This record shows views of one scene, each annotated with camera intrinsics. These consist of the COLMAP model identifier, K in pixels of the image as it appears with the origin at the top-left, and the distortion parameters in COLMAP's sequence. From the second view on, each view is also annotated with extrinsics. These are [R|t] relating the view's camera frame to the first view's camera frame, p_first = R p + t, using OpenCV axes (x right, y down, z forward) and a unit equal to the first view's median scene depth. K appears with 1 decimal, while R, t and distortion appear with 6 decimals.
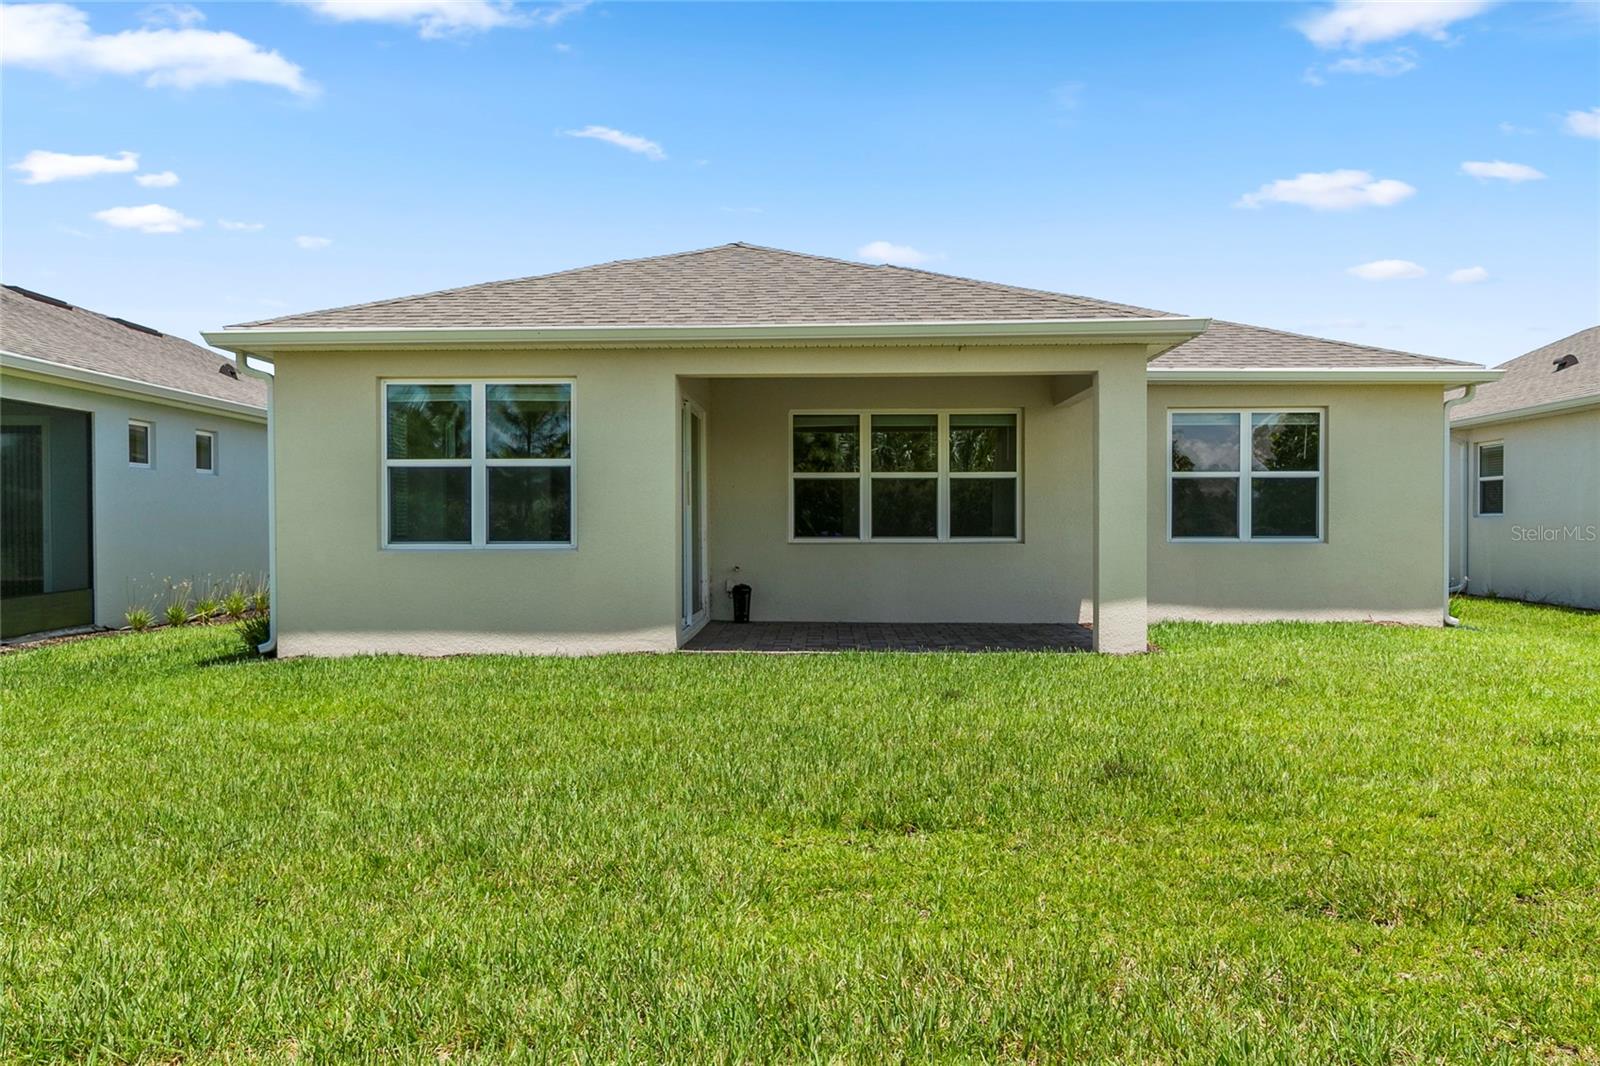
lens RADIAL K [[1109.4, 0, 799.4], [0, 1109.4, 528.0], [0, 0, 1]] dist [-0.008299, -0.000420]
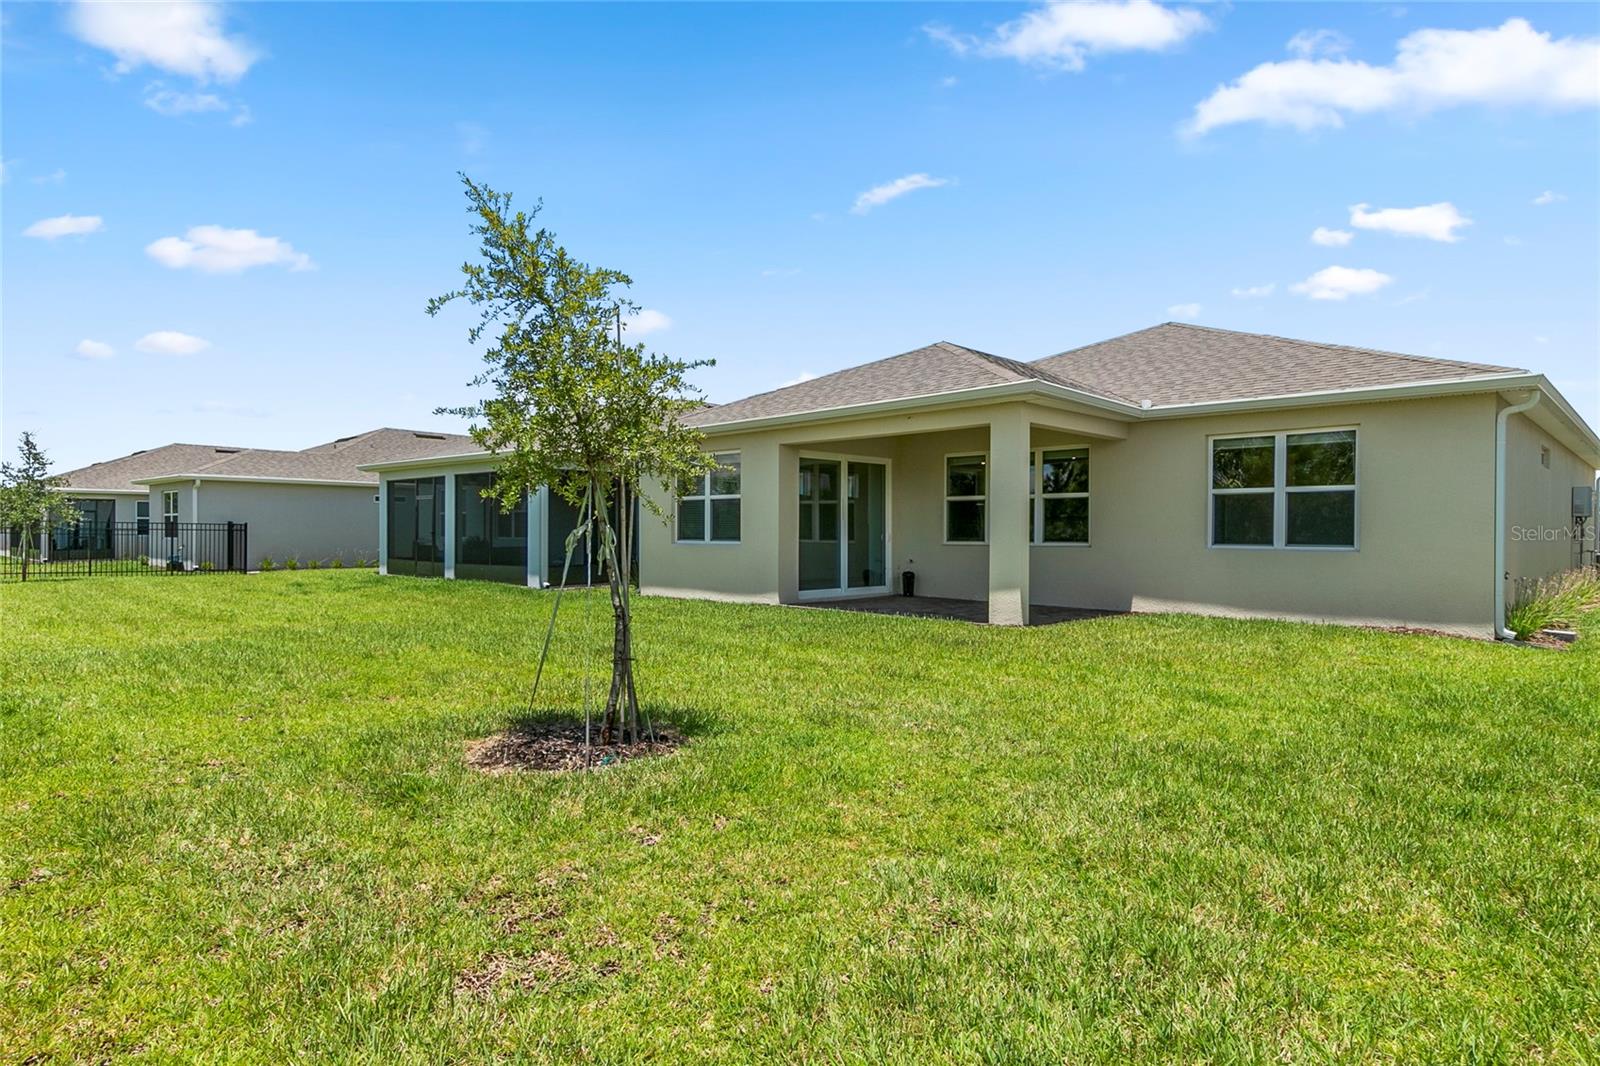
lens RADIAL K [[902.4, 0, 800.2], [0, 902.4, 538.0], [0, 0, 1]] dist [0.005140, 0.000463]
pose [[0.736709, 0.007980, -0.676163, 0.663641], [-0.006053, 0.999968, 0.005207, -0.000870], [0.676183, 0.000257, 0.736733, -0.005425]]
